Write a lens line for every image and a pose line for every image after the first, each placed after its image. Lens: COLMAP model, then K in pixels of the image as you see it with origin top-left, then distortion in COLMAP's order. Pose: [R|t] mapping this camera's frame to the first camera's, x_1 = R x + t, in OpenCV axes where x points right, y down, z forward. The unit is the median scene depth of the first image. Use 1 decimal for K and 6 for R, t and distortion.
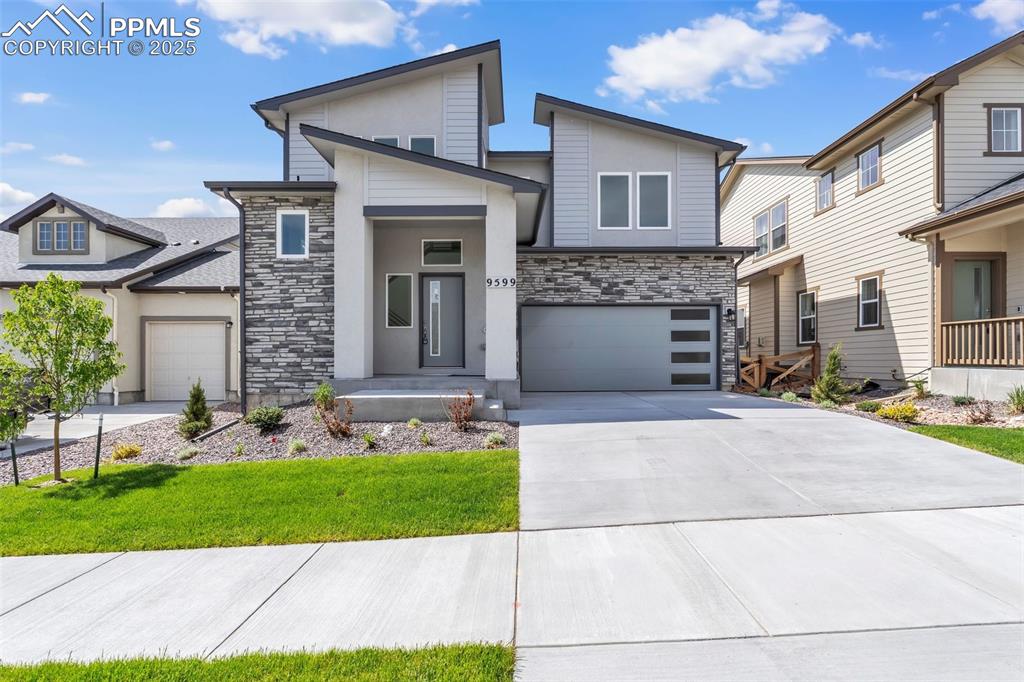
lens RADIAL K [[451.2, 0, 512.3], [0, 451.2, 308.5], [0, 0, 1]] dist [-0.002764, -0.000380]
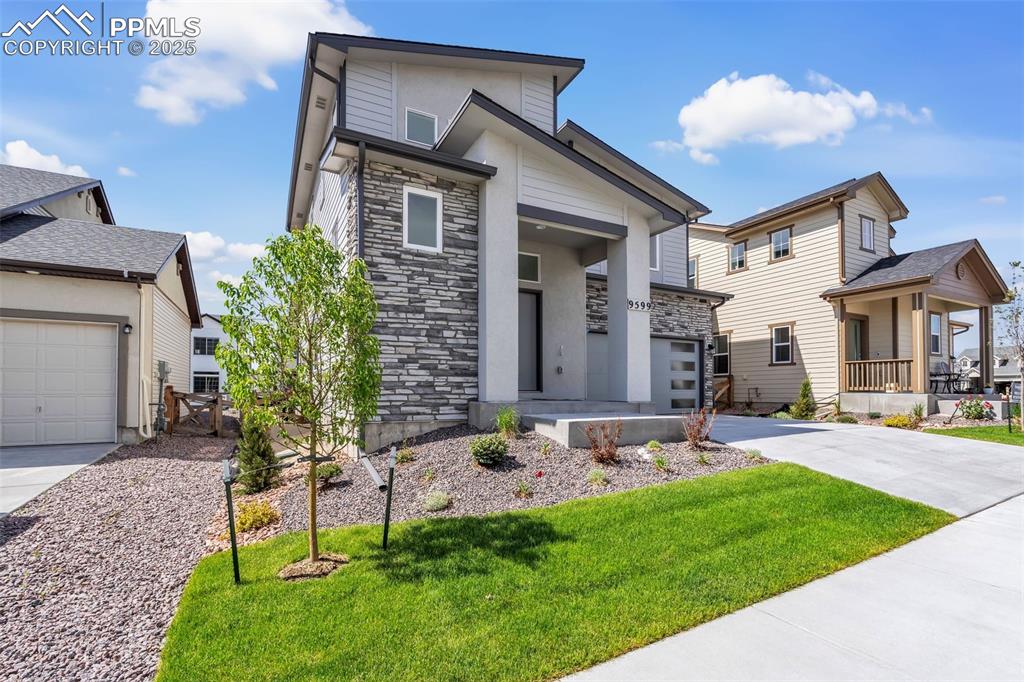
lens RADIAL K [[458.9, 0, 511.7], [0, 458.9, 334.6], [0, 0, 1]] dist [-0.002257, -0.000524]
pose [[0.887084, 0.062664, 0.457335, -0.630454], [-0.057447, 0.998027, -0.025322, 0.042508], [-0.458020, -0.003810, 0.888934, 0.189473]]
